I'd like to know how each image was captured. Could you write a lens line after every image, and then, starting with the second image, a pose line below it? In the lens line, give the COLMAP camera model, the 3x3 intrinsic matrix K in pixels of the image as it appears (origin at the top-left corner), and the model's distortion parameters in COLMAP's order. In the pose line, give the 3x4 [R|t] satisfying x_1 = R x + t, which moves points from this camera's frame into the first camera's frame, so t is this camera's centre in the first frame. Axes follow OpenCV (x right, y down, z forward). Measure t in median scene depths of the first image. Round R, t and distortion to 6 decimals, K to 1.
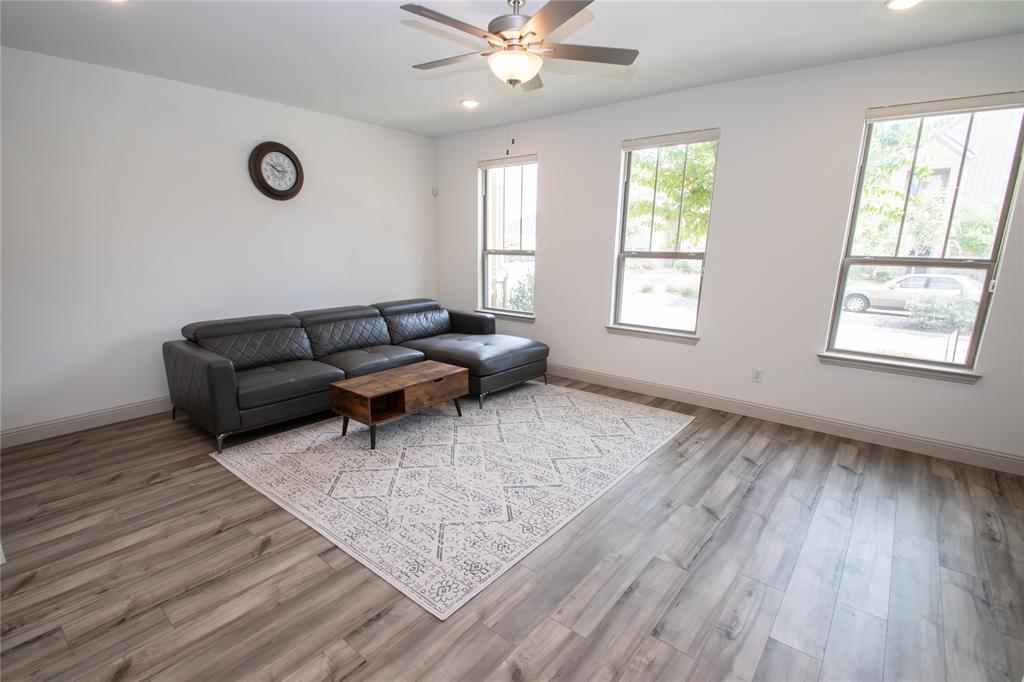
lens RADIAL K [[474.4, 0, 503.6], [0, 474.4, 359.6], [0, 0, 1]] dist [0.022809, -0.023381]
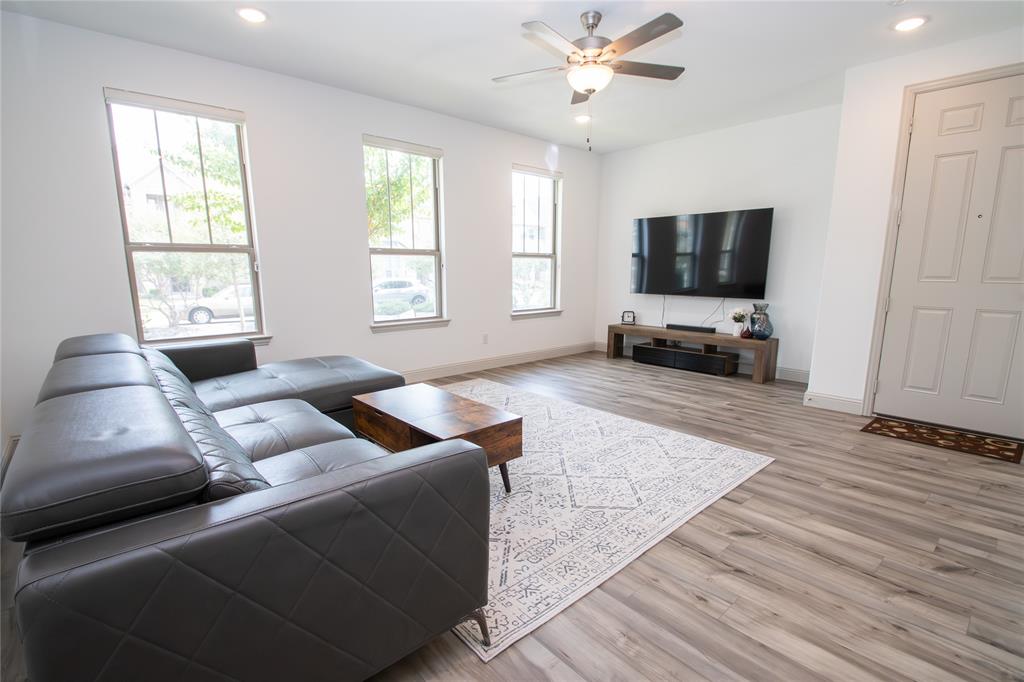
lens RADIAL K [[474.4, 0, 503.6], [0, 474.4, 359.6], [0, 0, 1]] dist [0.022809, -0.023381]
pose [[0.156781, -0.194262, 0.968340, -0.989722], [0.240243, 0.958516, 0.153395, -0.130588], [-0.957968, 0.208587, 0.196947, 0.844201]]
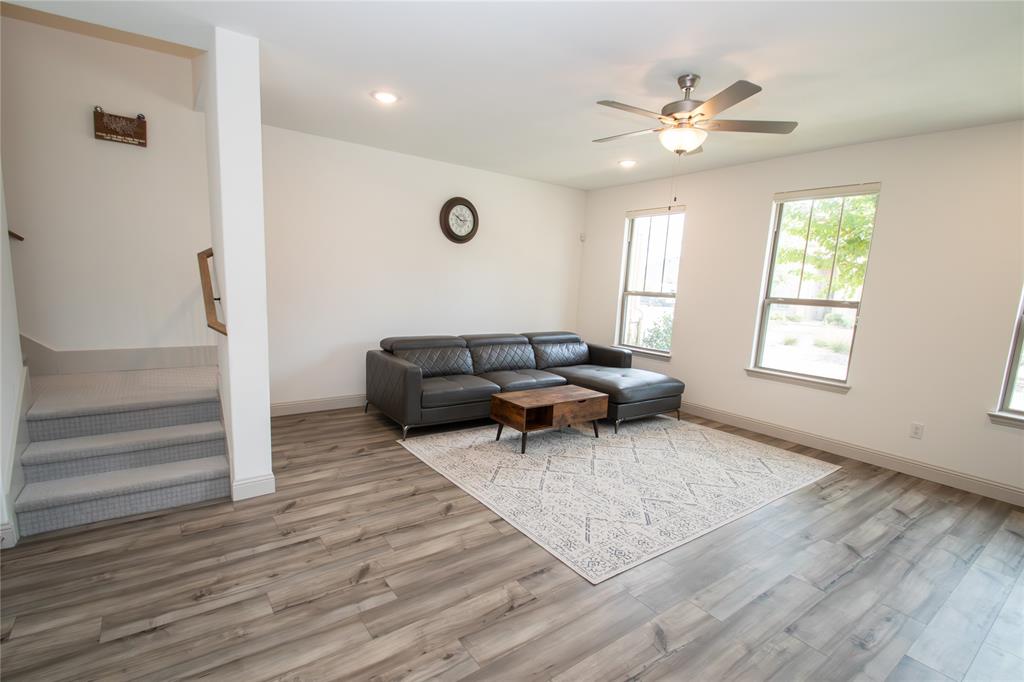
lens RADIAL K [[474.4, 0, 503.6], [0, 474.4, 359.6], [0, 0, 1]] dist [0.022809, -0.023381]
pose [[0.966810, 0.076787, -0.243685, -0.056662], [-0.097116, 0.992627, -0.072522, 0.050676], [0.236320, 0.093781, 0.967139, -0.162412]]
